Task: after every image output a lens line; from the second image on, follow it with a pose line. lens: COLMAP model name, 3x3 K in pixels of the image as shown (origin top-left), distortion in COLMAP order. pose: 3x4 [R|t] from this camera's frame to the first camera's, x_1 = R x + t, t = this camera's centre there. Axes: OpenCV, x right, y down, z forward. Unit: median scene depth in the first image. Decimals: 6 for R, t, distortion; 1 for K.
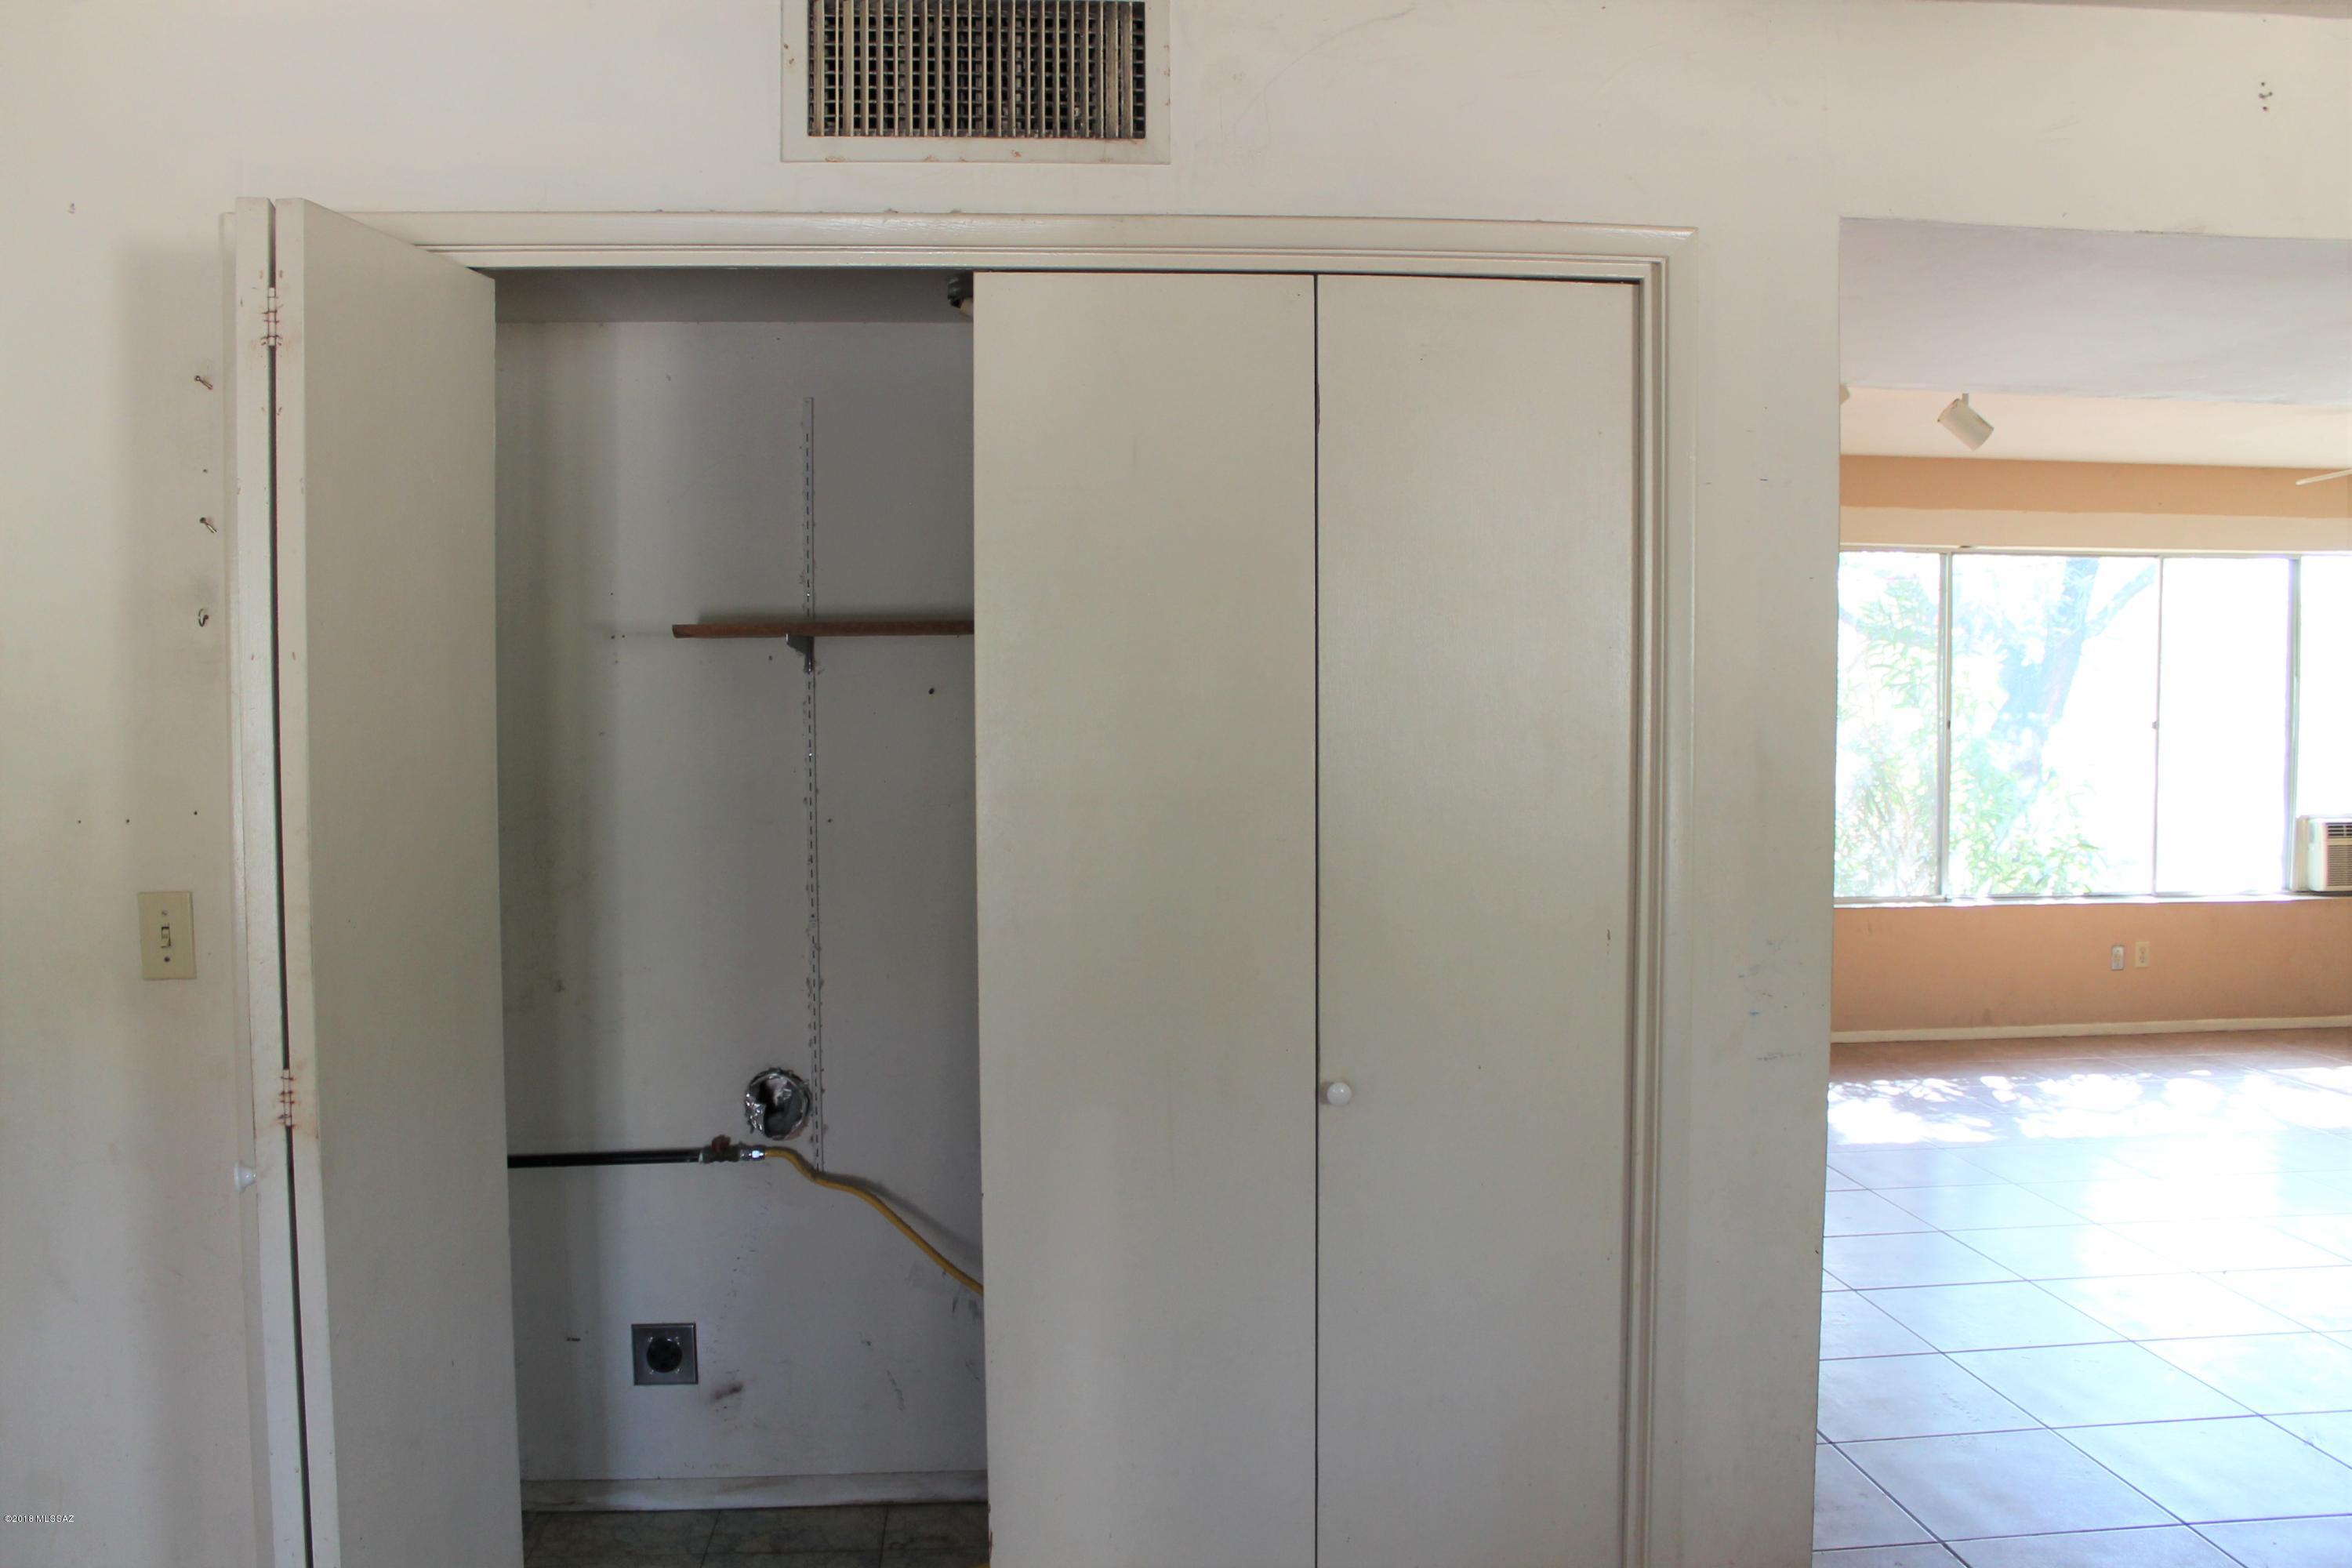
lens RADIAL K [[1916.8, 0, 1204.4], [0, 1916.8, 752.1], [0, 0, 1]] dist [-0.163133, 0.110335]
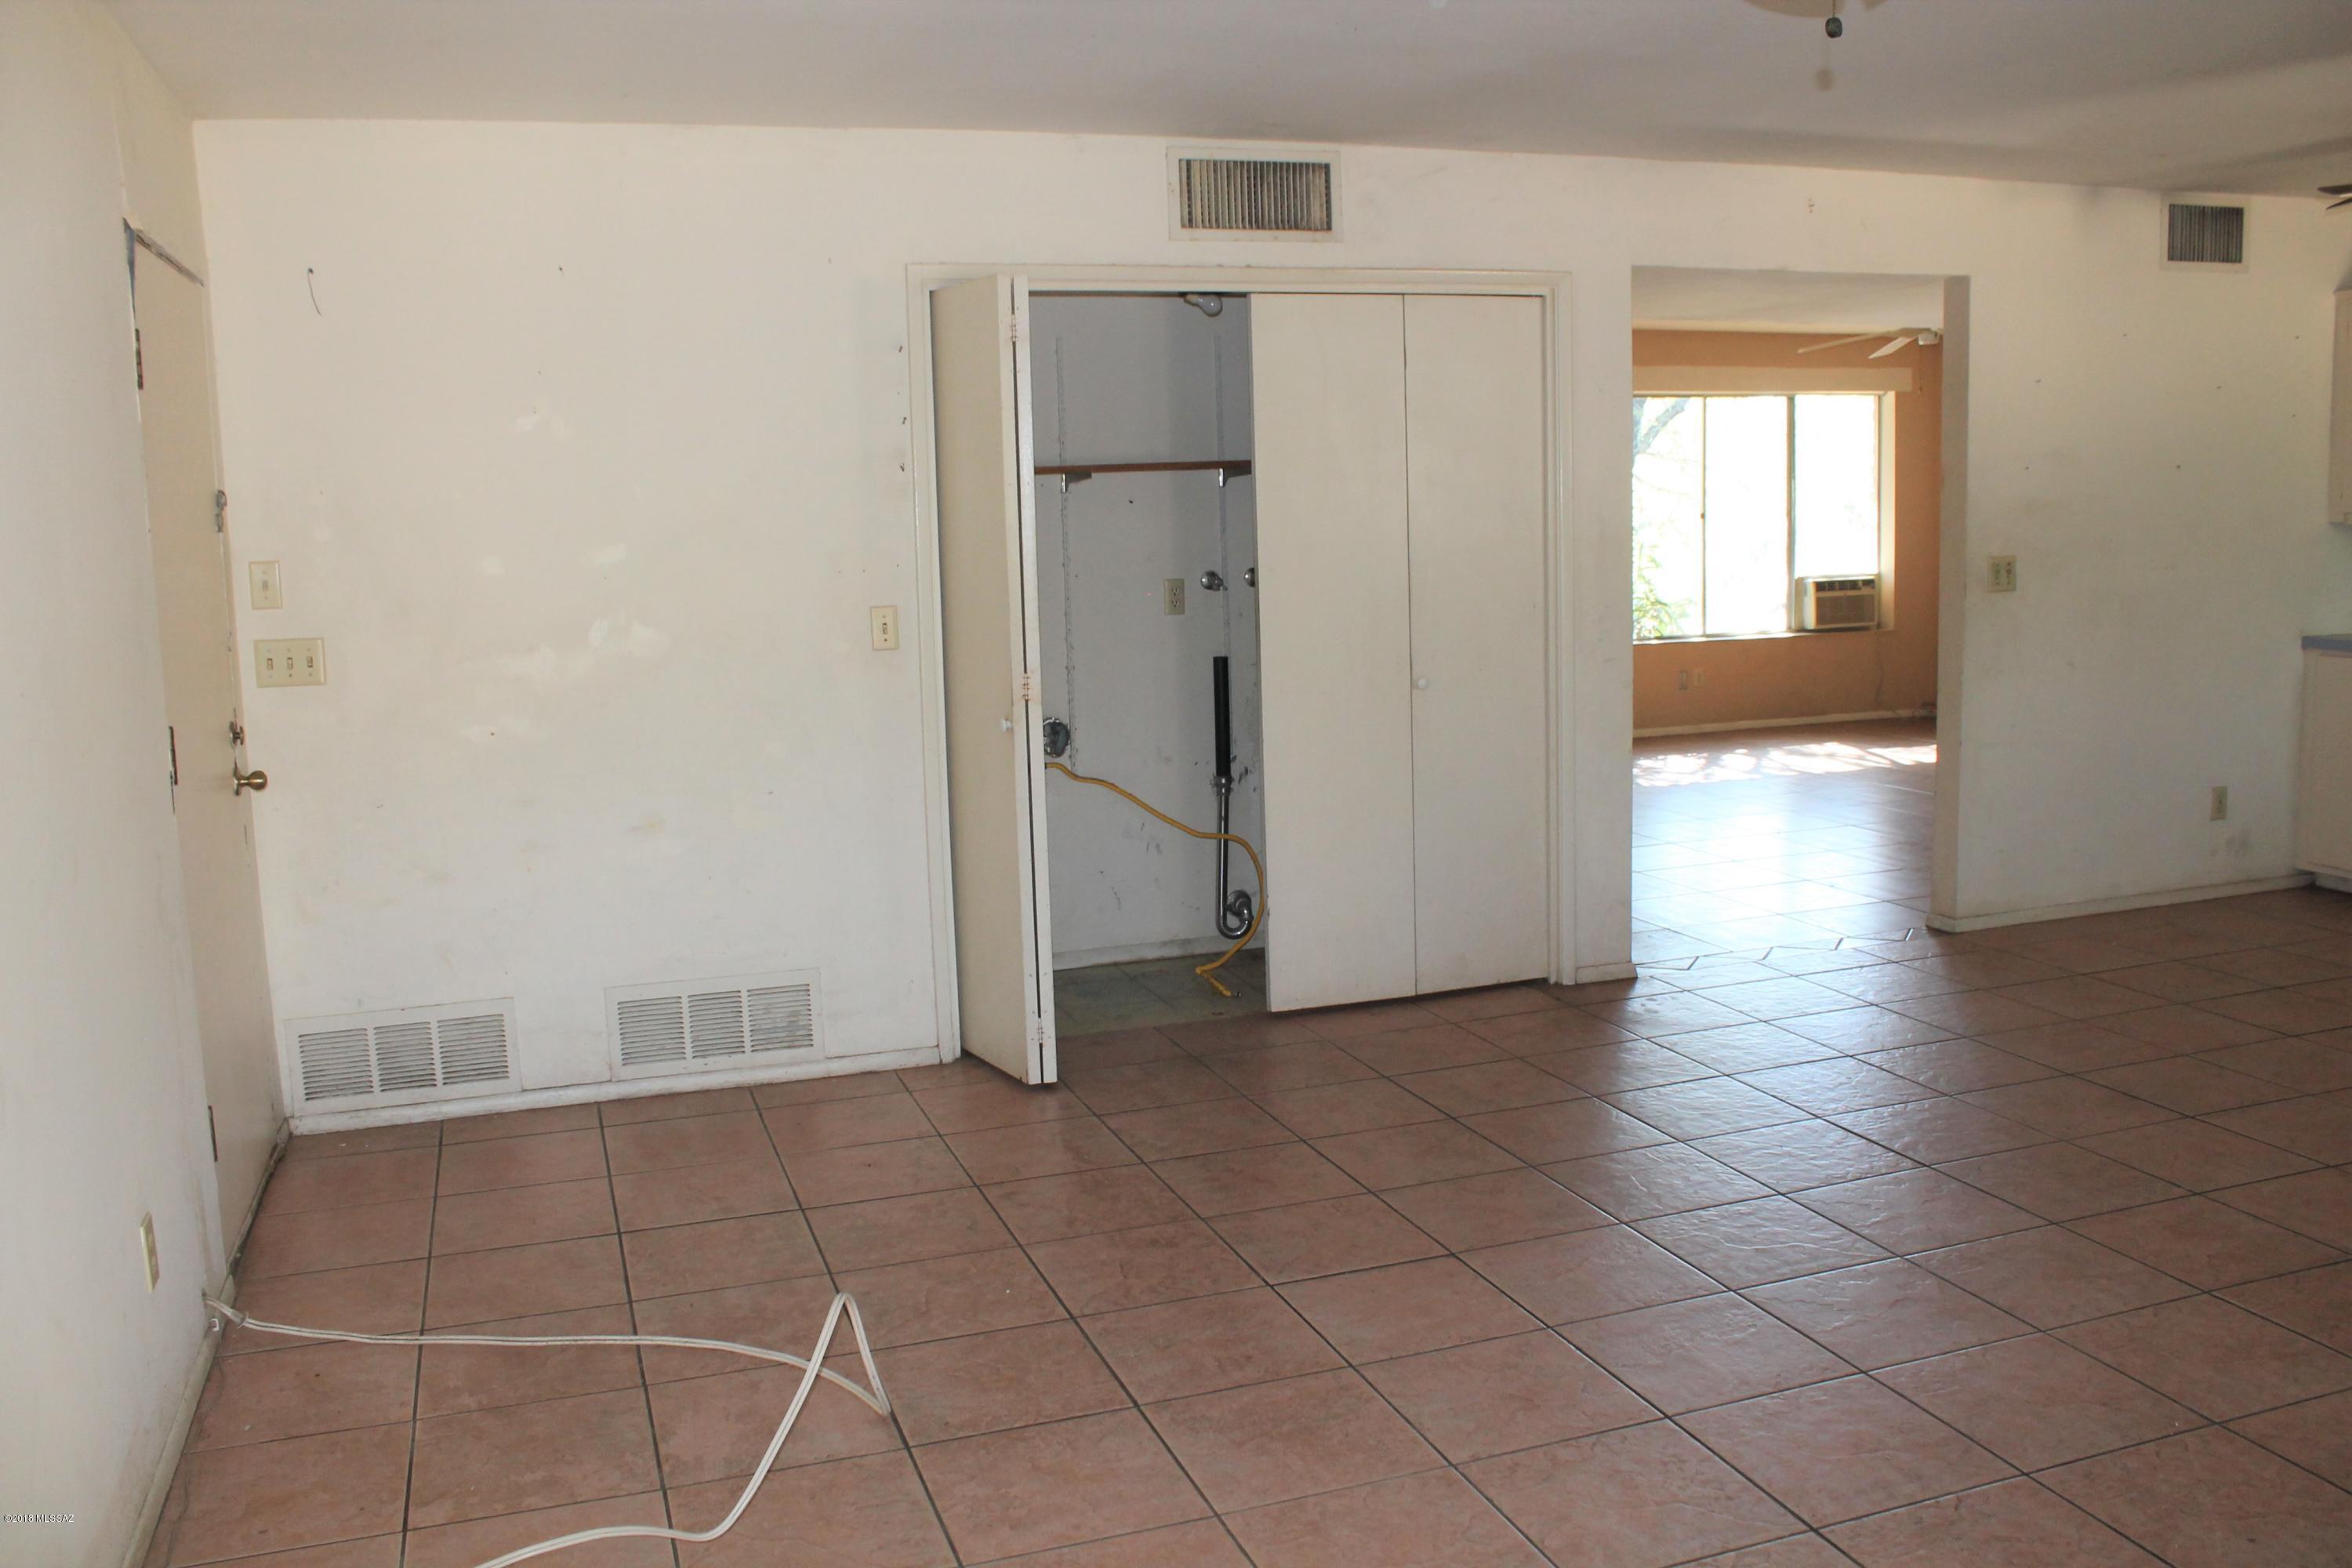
lens RADIAL K [[2008.7, 0, 1176.0], [0, 2008.7, 784.0], [0, 0, 1]] dist [-0.168540, 0.149005]
pose [[0.967592, -0.063796, 0.244328, -0.264079], [0.039966, 0.994054, 0.101284, 0.019806], [-0.249337, -0.088237, 0.964389, -0.388842]]
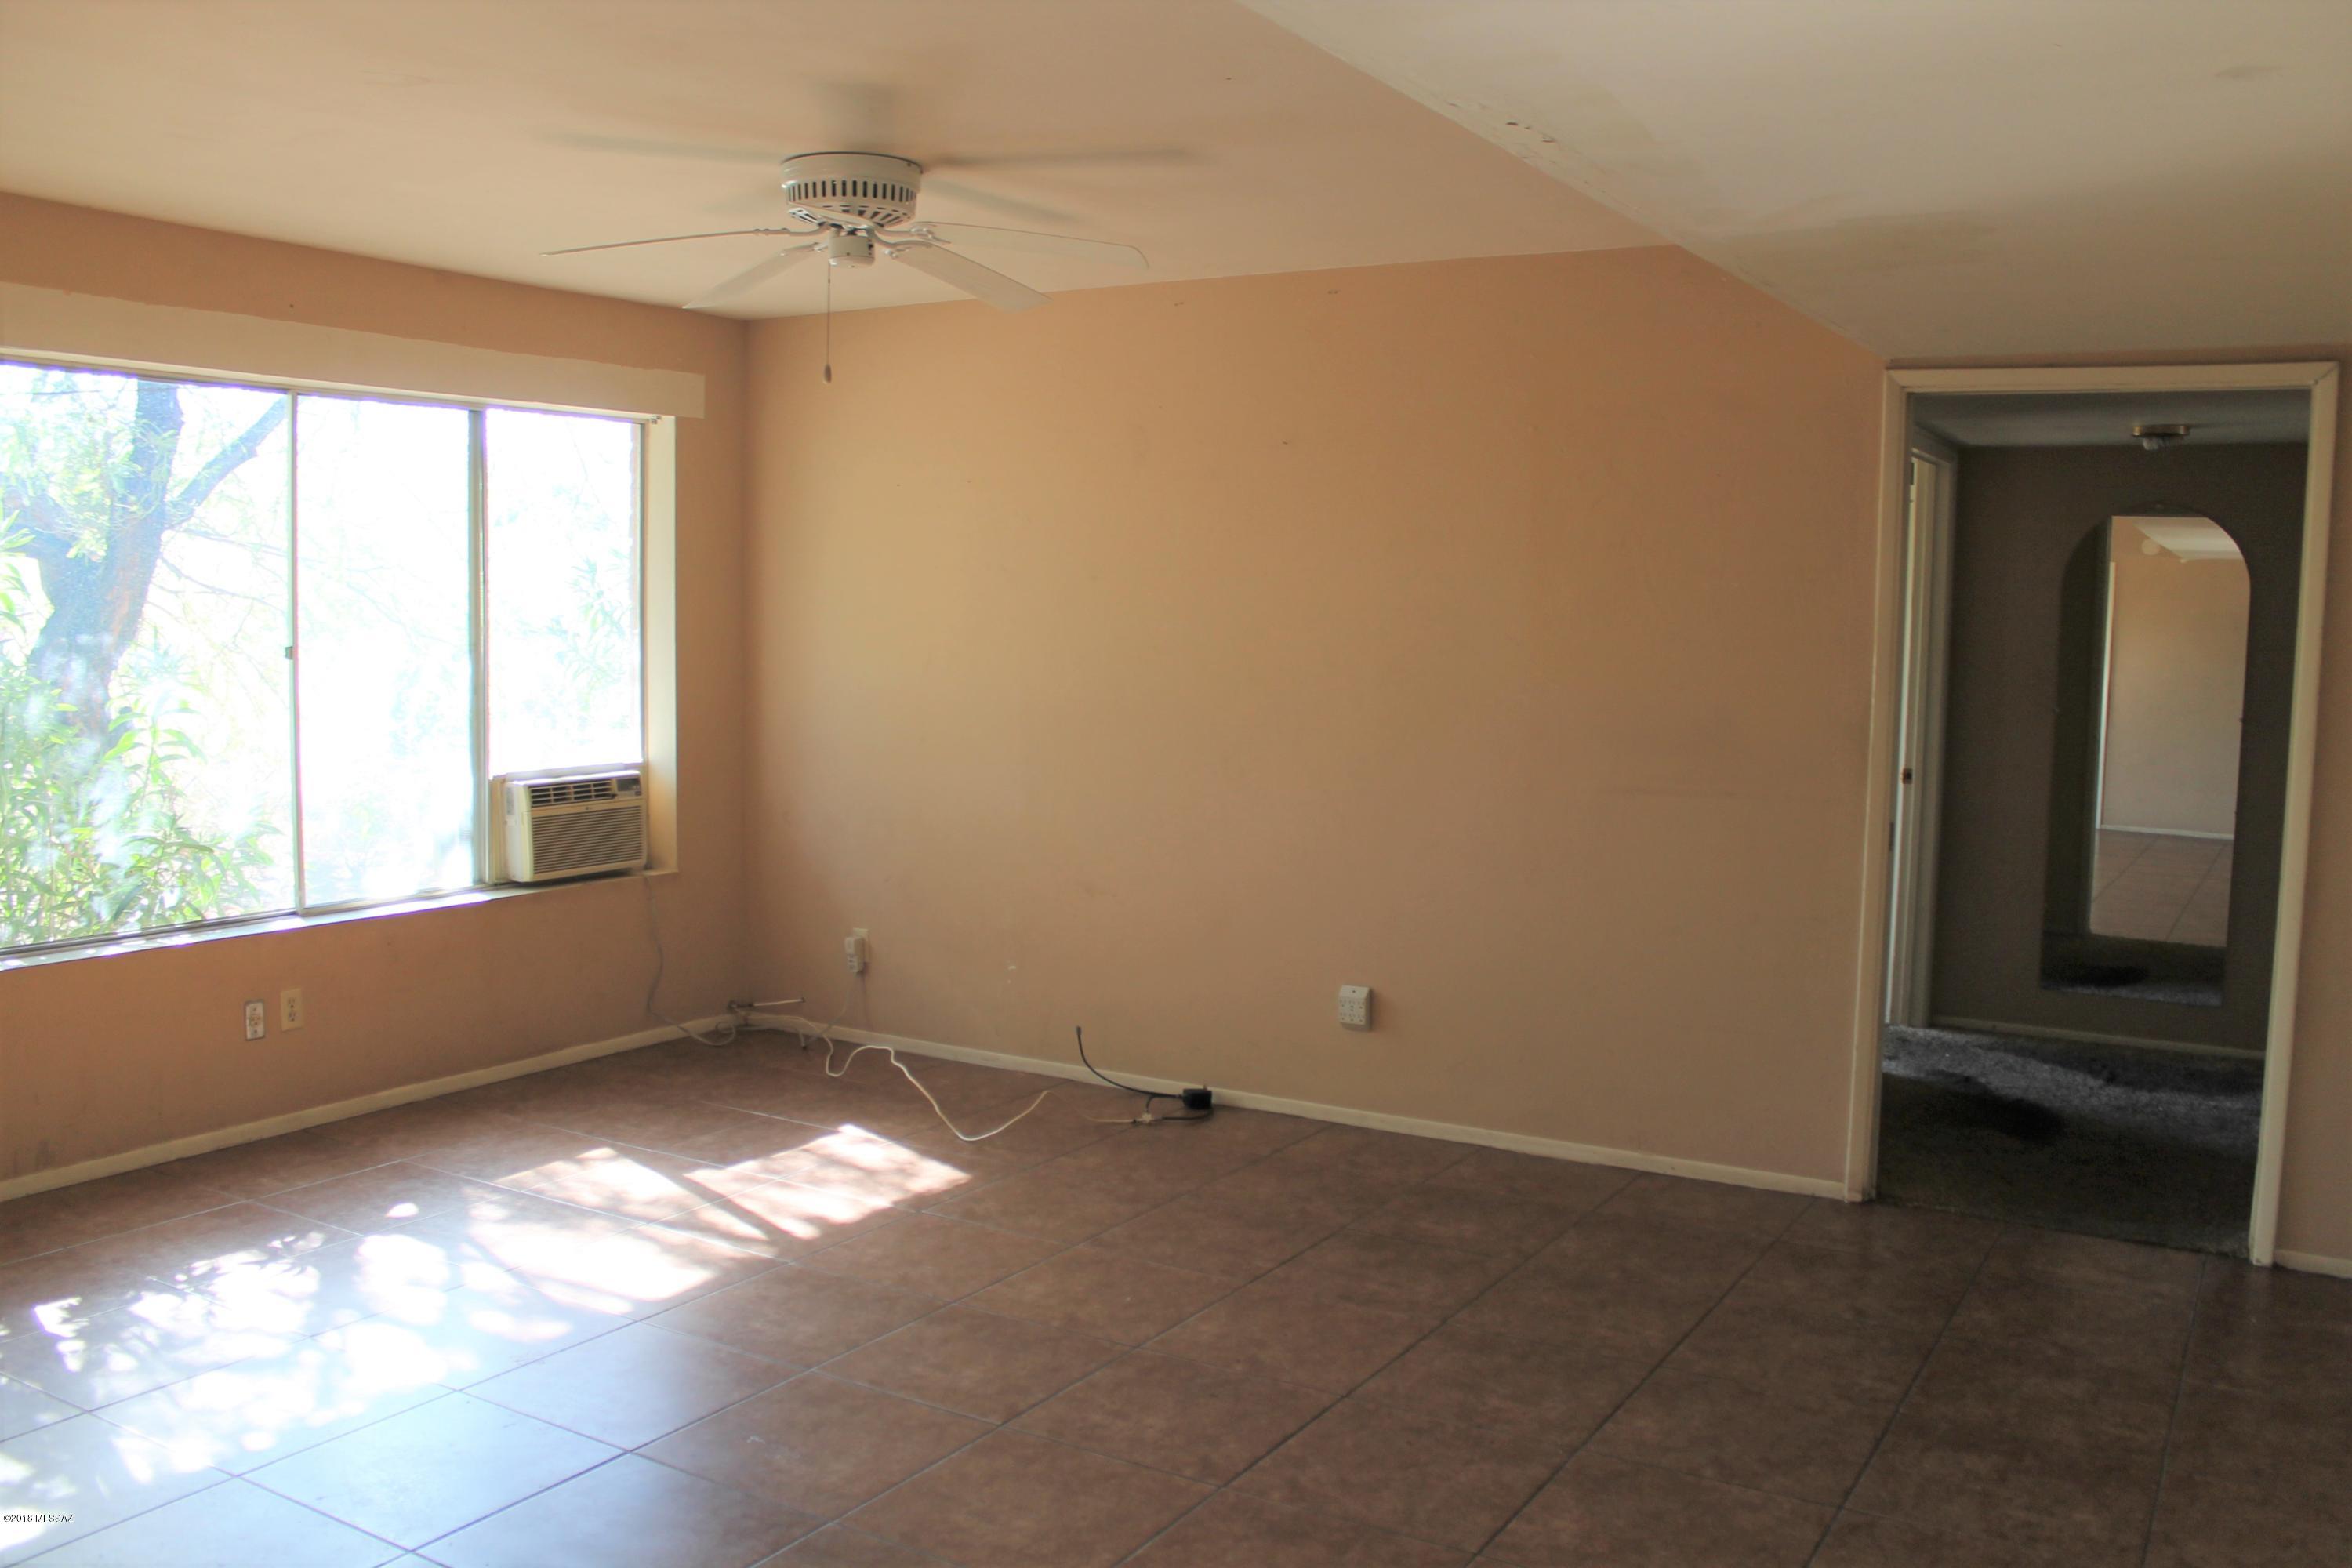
lens RADIAL K [[2008.7, 0, 1176.0], [0, 2008.7, 784.0], [0, 0, 1]] dist [-0.168540, 0.149005]
pose [[0.593812, -0.061182, 0.802275, 0.147782], [0.016317, 0.997815, 0.064017, -0.007114], [-0.804439, -0.024923, 0.593513, 0.344233]]
